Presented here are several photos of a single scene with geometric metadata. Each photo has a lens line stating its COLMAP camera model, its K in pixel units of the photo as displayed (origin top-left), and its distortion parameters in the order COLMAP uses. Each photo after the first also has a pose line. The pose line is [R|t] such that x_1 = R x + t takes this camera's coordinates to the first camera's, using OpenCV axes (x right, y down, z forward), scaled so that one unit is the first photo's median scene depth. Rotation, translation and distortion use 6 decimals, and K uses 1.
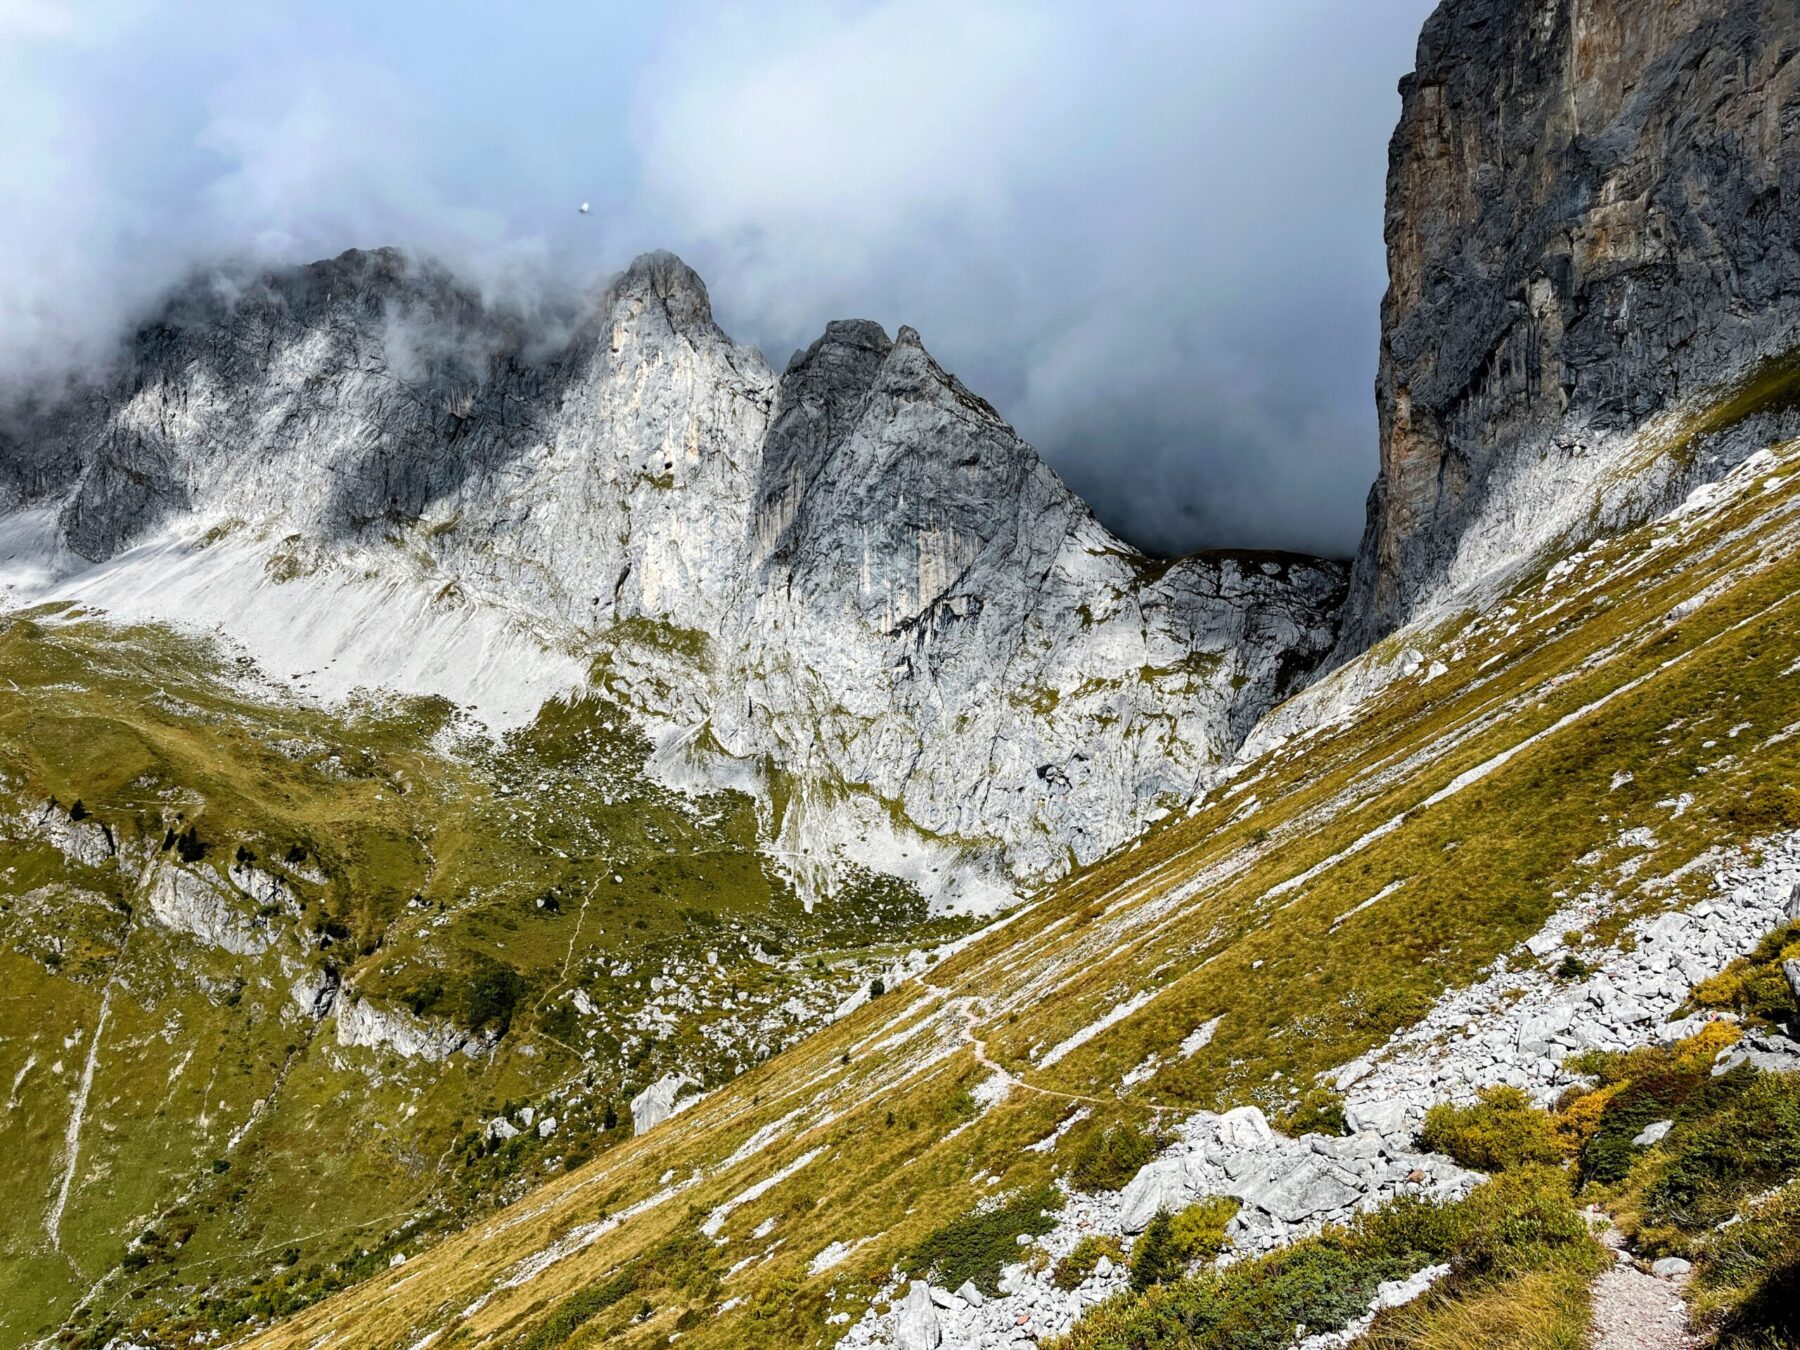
lens RADIAL K [[1329.8, 0, 942.5], [0, 1329.8, 689.9], [0, 0, 1]] dist [0.025390, -0.017234]
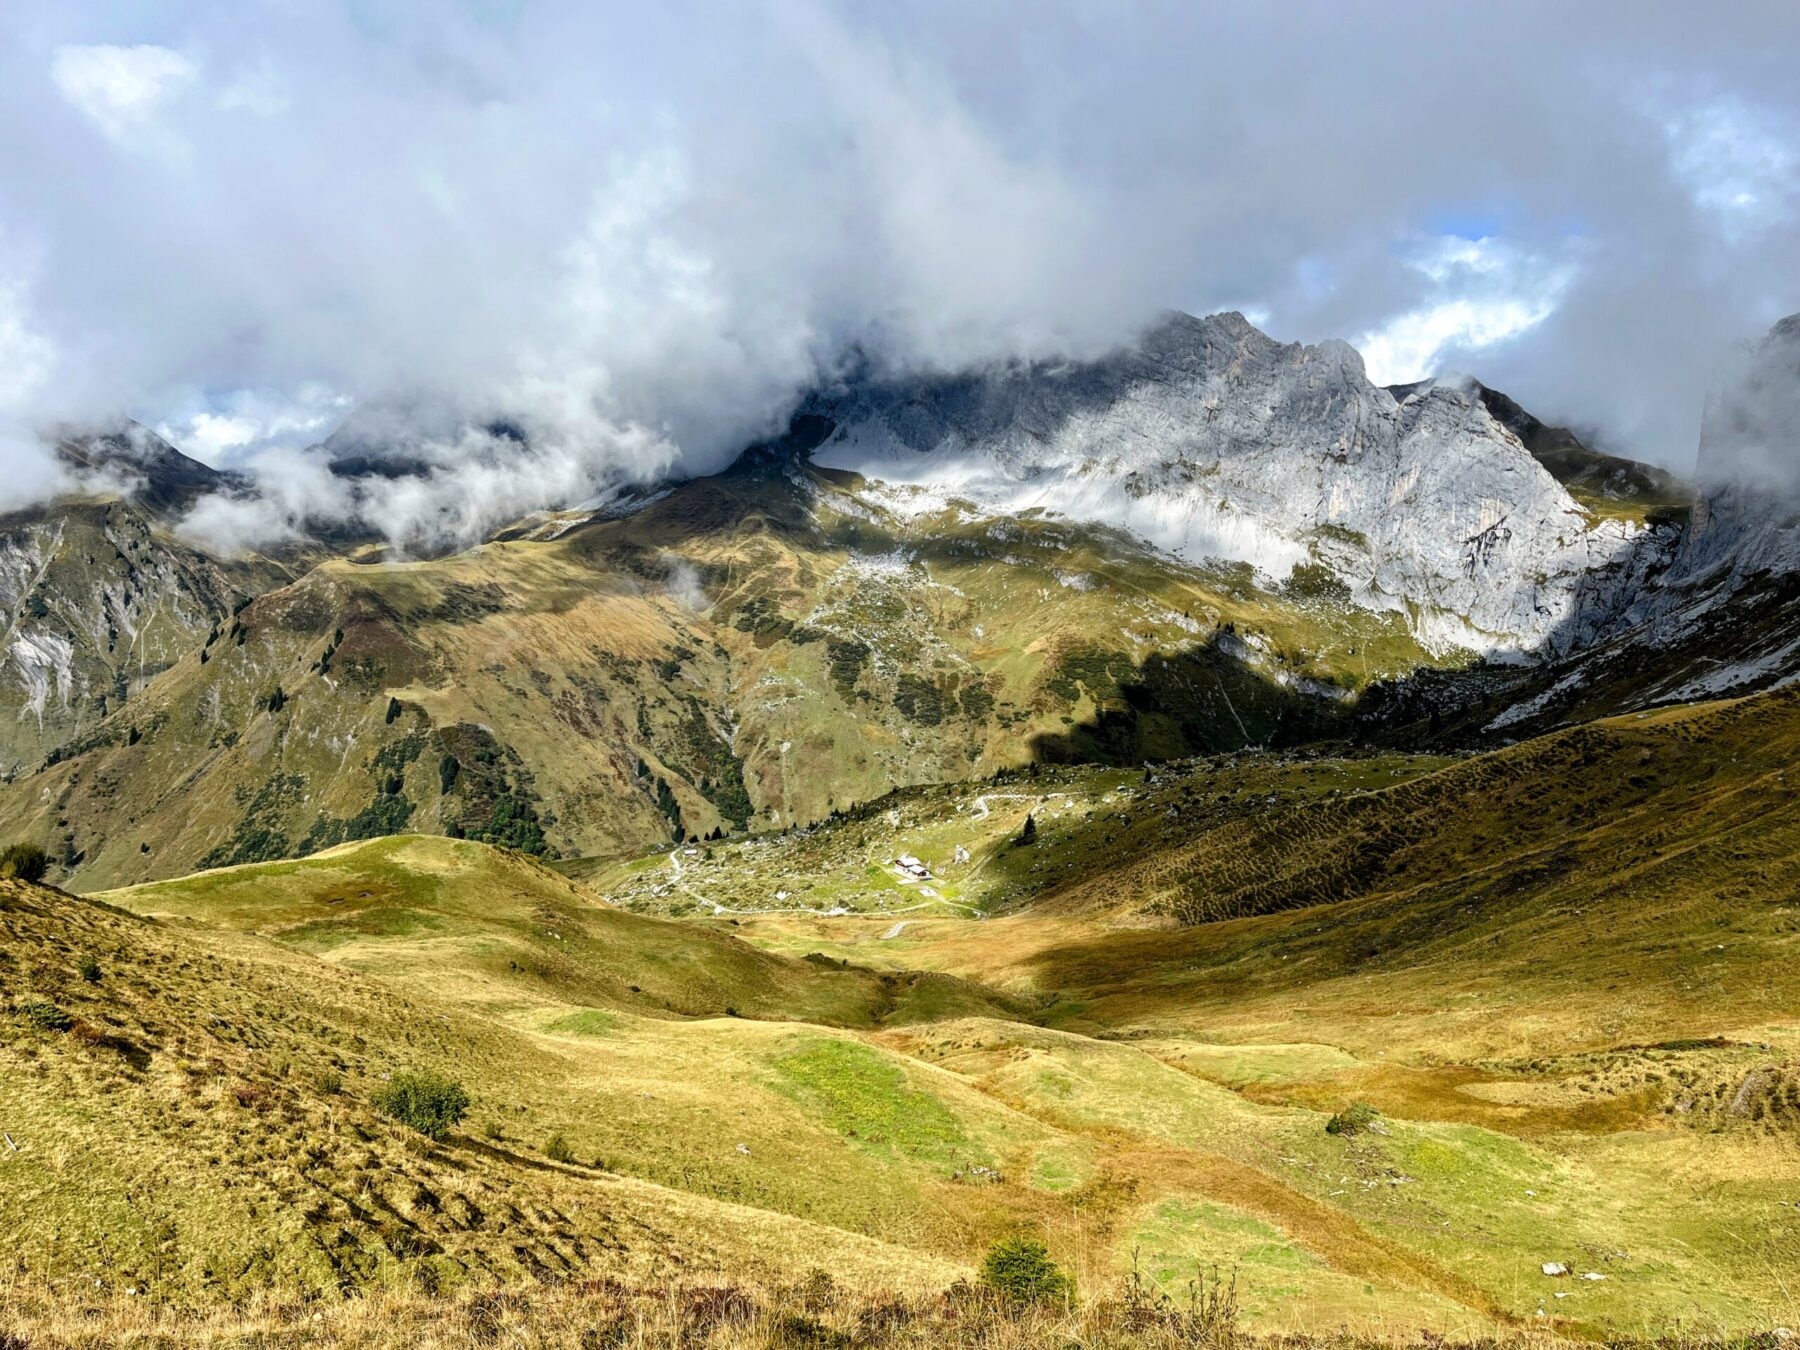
lens RADIAL K [[1329.8, 0, 938.3], [0, 1329.8, 678.1], [0, 0, 1]] dist [0.025390, -0.017234]
pose [[0.962176, 0.047354, -0.268281, -0.273678], [-0.002997, 0.986558, 0.163386, -0.179241], [0.272412, -0.156402, 0.949384, -1.412287]]
